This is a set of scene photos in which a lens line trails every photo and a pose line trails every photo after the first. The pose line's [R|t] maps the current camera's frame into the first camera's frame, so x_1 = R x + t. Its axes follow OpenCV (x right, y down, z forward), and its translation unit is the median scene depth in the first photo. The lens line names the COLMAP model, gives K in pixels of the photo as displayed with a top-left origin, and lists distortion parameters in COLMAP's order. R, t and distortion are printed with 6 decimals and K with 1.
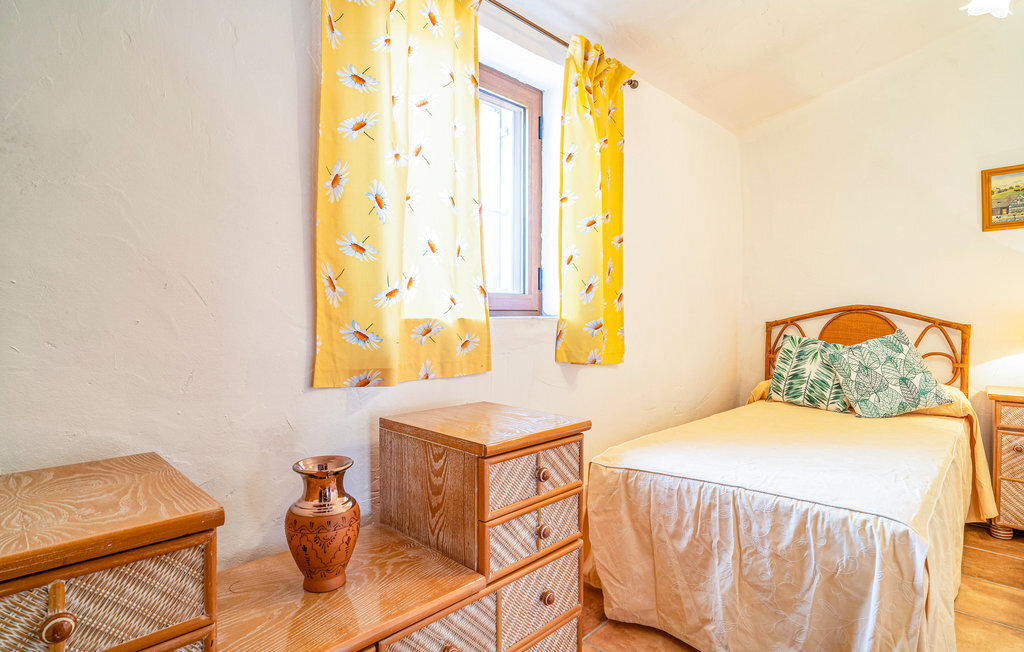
lens RADIAL K [[526.4, 0, 512.0], [0, 526.4, 326.0], [0, 0, 1]] dist [-0.004583, -0.000157]
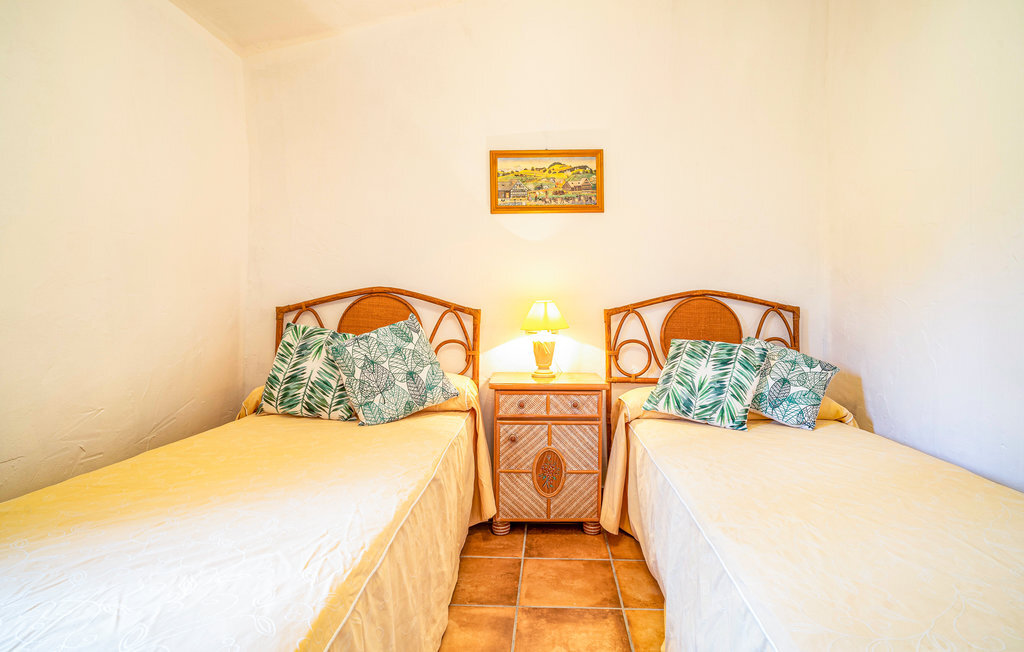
lens RADIAL K [[526.4, 0, 512.0], [0, 526.4, 326.0], [0, 0, 1]] dist [-0.004583, -0.000157]
pose [[0.769020, -0.018988, 0.638943, 0.309826], [0.008422, 0.999773, 0.019574, 0.009191], [-0.639170, -0.009672, 0.769005, 0.230345]]
